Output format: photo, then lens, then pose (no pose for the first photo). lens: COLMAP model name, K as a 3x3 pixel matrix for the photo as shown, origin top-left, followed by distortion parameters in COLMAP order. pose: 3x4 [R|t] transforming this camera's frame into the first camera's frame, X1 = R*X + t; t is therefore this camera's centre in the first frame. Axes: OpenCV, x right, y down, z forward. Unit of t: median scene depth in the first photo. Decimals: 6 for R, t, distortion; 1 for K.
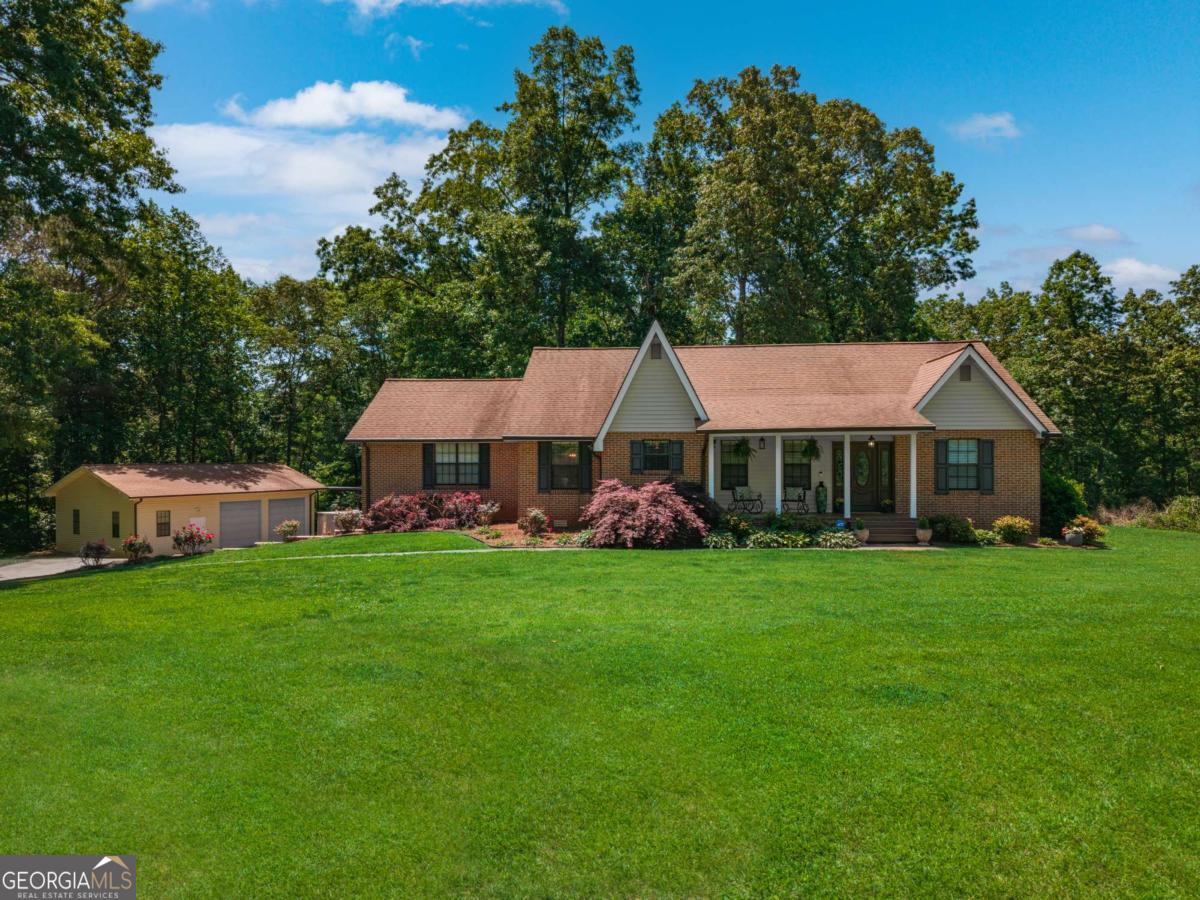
lens RADIAL K [[816.1, 0, 600.0], [0, 816.1, 450.0], [0, 0, 1]] dist [0.026075, -0.032355]
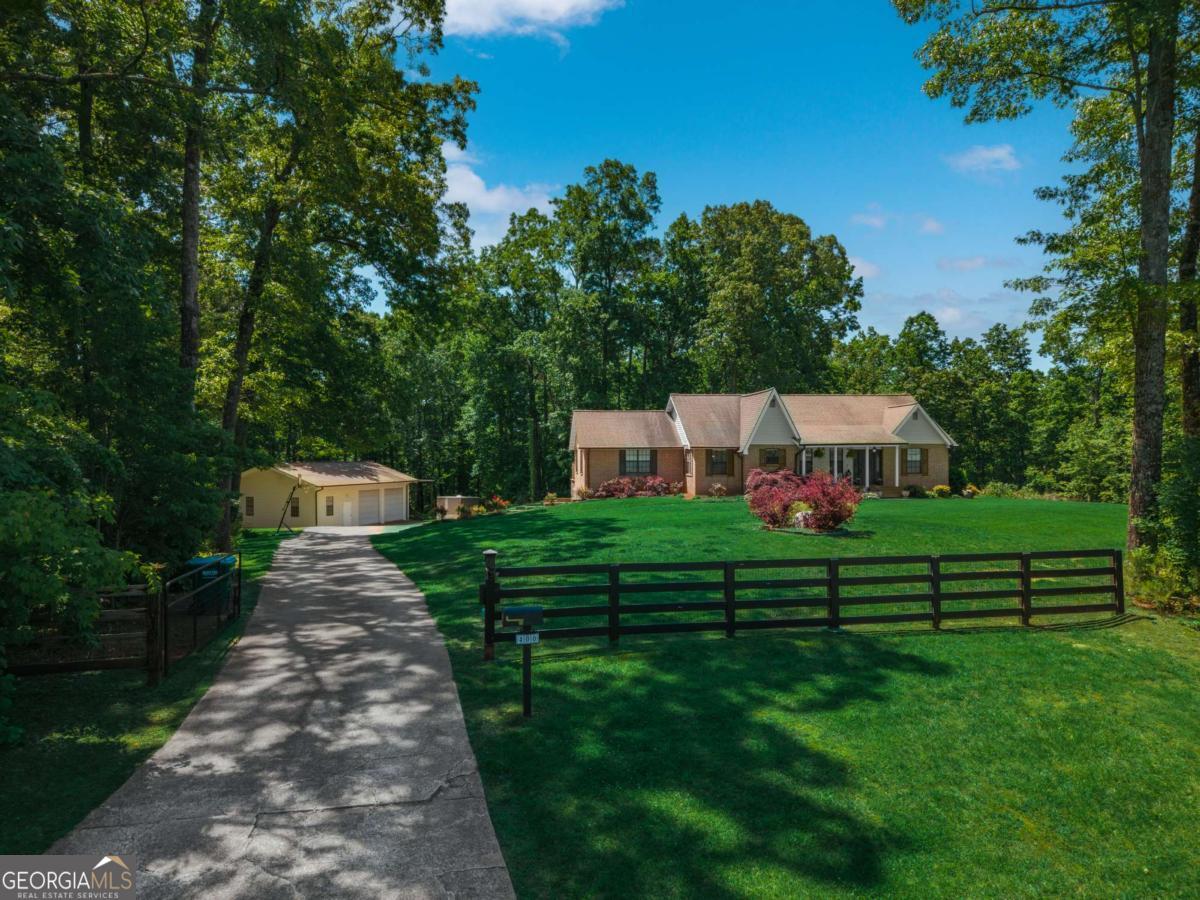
lens RADIAL K [[816.1, 0, 600.0], [0, 816.1, 450.0], [0, 0, 1]] dist [0.026075, -0.032355]
pose [[0.981648, 0.000650, 0.190699, -0.262490], [-0.000883, 0.999999, 0.001133, -0.004078], [-0.190698, -0.001280, 0.981648, -0.314794]]
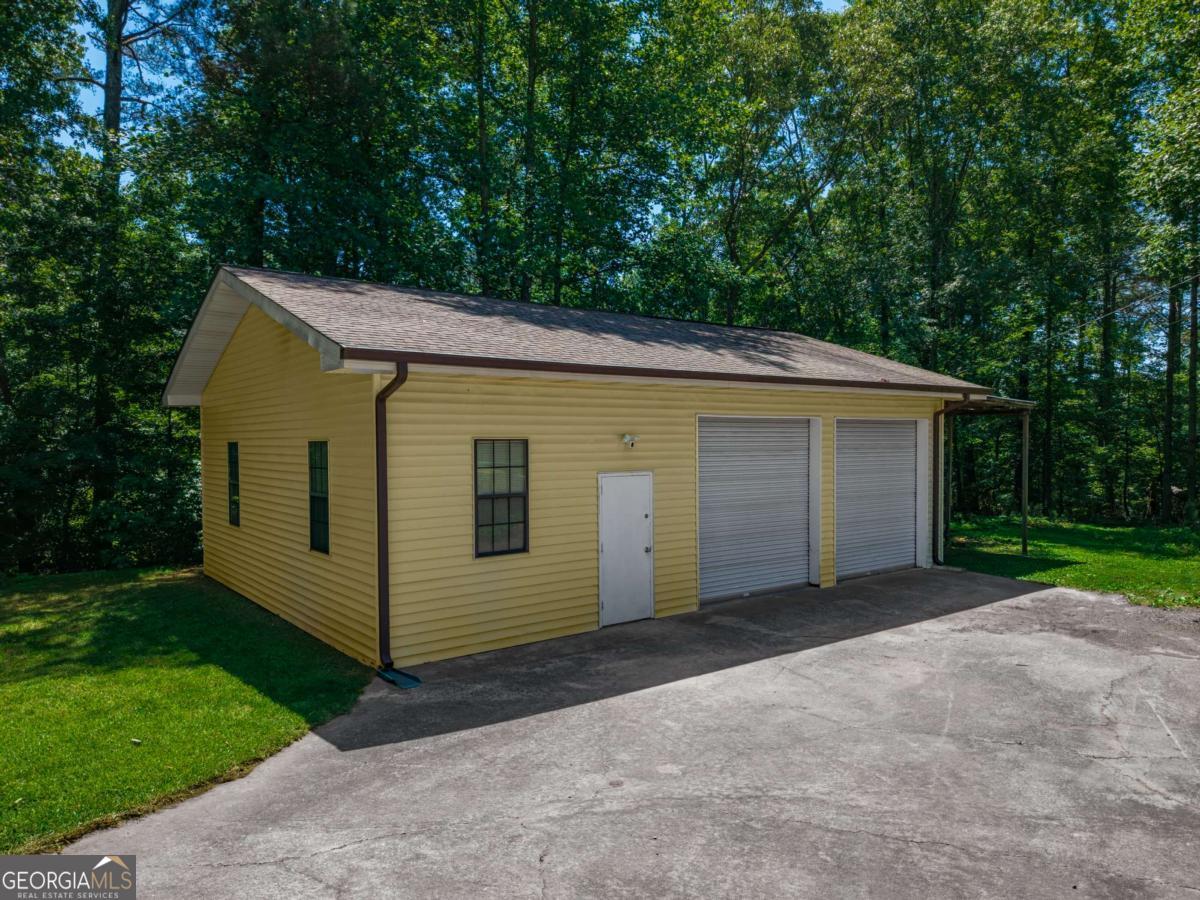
lens RADIAL K [[816.1, 0, 600.0], [0, 816.1, 450.0], [0, 0, 1]] dist [0.026075, -0.032355]
pose [[0.938611, 0.010761, -0.344808, -0.323085], [-0.005137, 0.999839, 0.017219, 0.054944], [0.344938, -0.014391, 0.938515, 0.600841]]
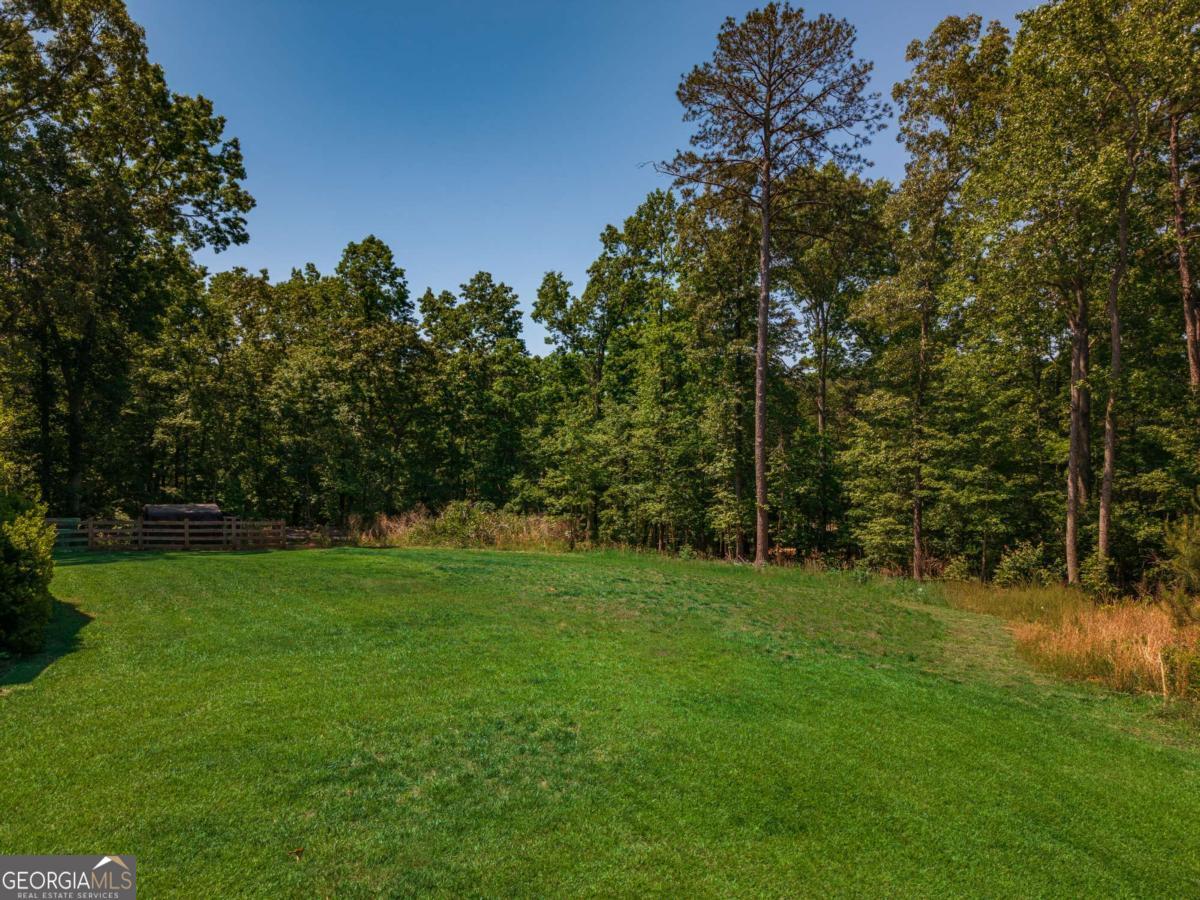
lens RADIAL K [[804.4, 0, 617.8], [0, 804.4, 470.1], [0, 0, 1]] dist [0.033647, -0.037496]
pose [[0.736215, -0.013962, 0.676604, 0.186044], [-0.003519, 0.999695, 0.024458, -0.003100], [-0.676739, -0.020388, 0.735941, 0.154131]]
